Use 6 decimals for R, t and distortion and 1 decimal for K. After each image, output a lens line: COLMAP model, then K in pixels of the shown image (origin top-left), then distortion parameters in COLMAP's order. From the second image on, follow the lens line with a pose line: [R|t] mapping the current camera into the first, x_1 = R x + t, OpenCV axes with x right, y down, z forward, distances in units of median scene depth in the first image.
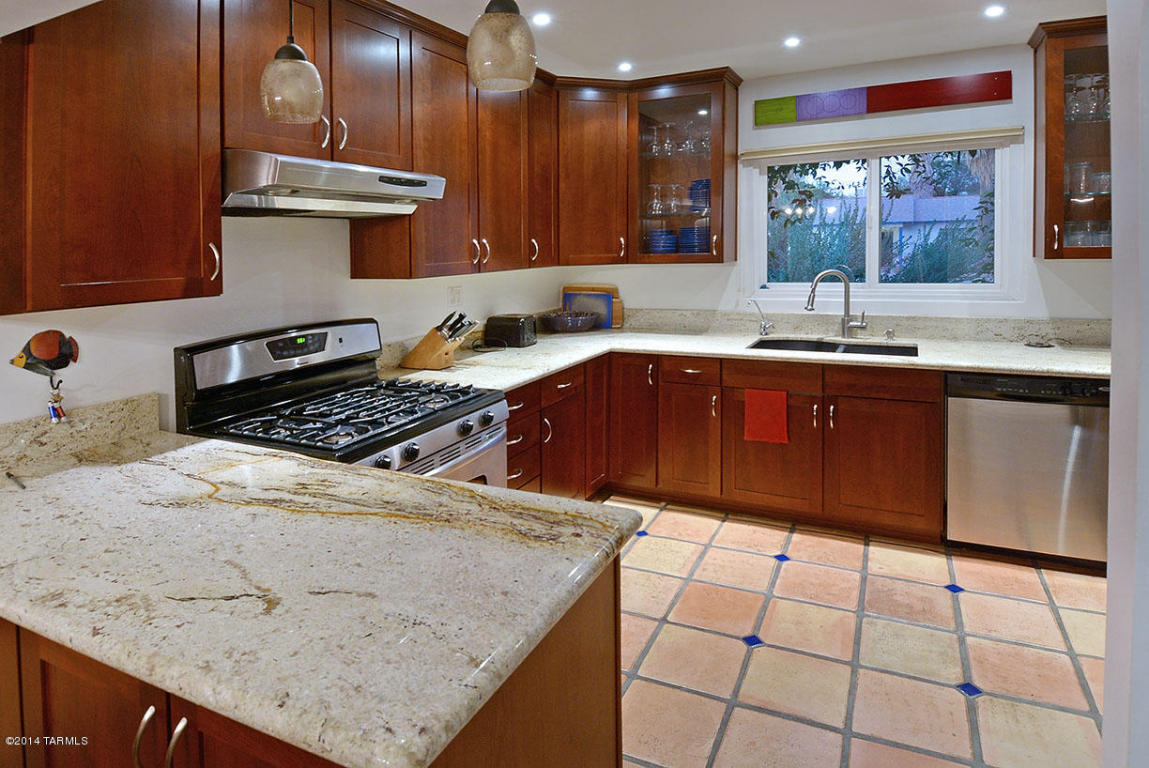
lens RADIAL K [[604.2, 0, 571.8], [0, 604.2, 344.7], [0, 0, 1]] dist [0.046629, -0.046999]
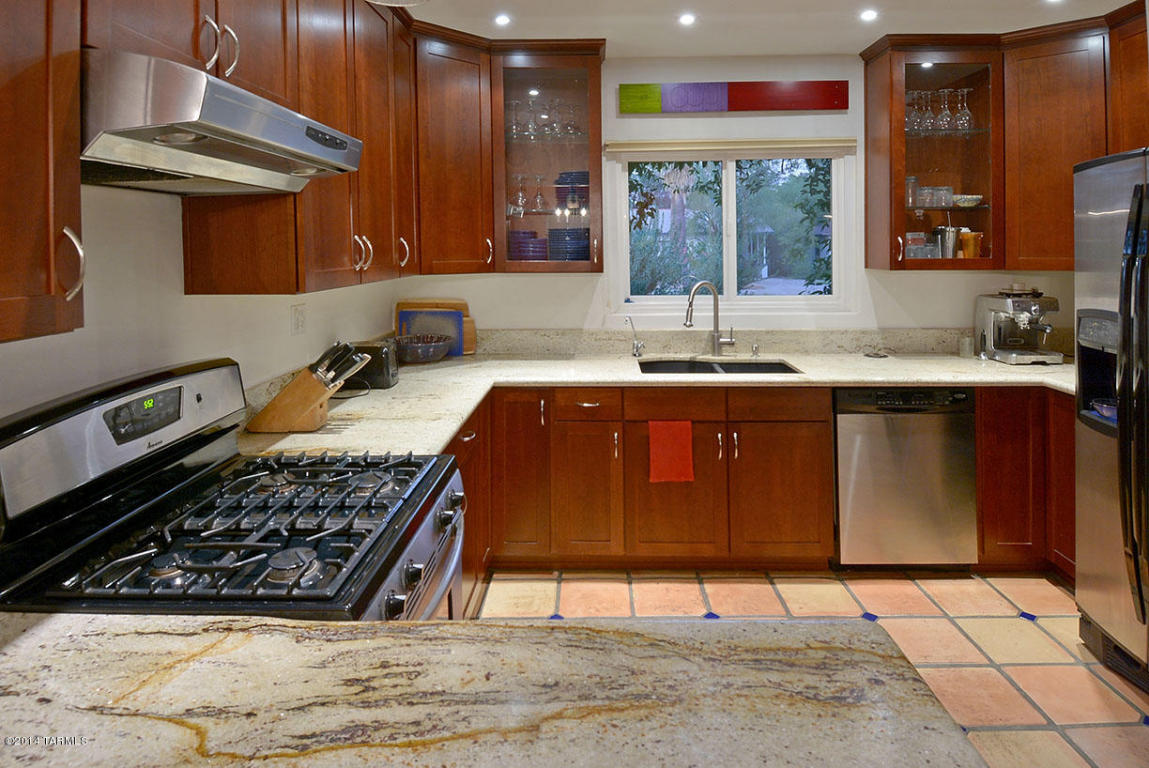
lens RADIAL K [[709.3, 0, 578.3], [0, 709.3, 355.1], [0, 0, 1]] dist [0.048602, -0.059126]
pose [[0.922561, -0.039538, 0.383819, -0.172071], [0.046501, 0.998879, -0.008875, -0.014632], [-0.383038, 0.026036, 0.923366, 0.118424]]
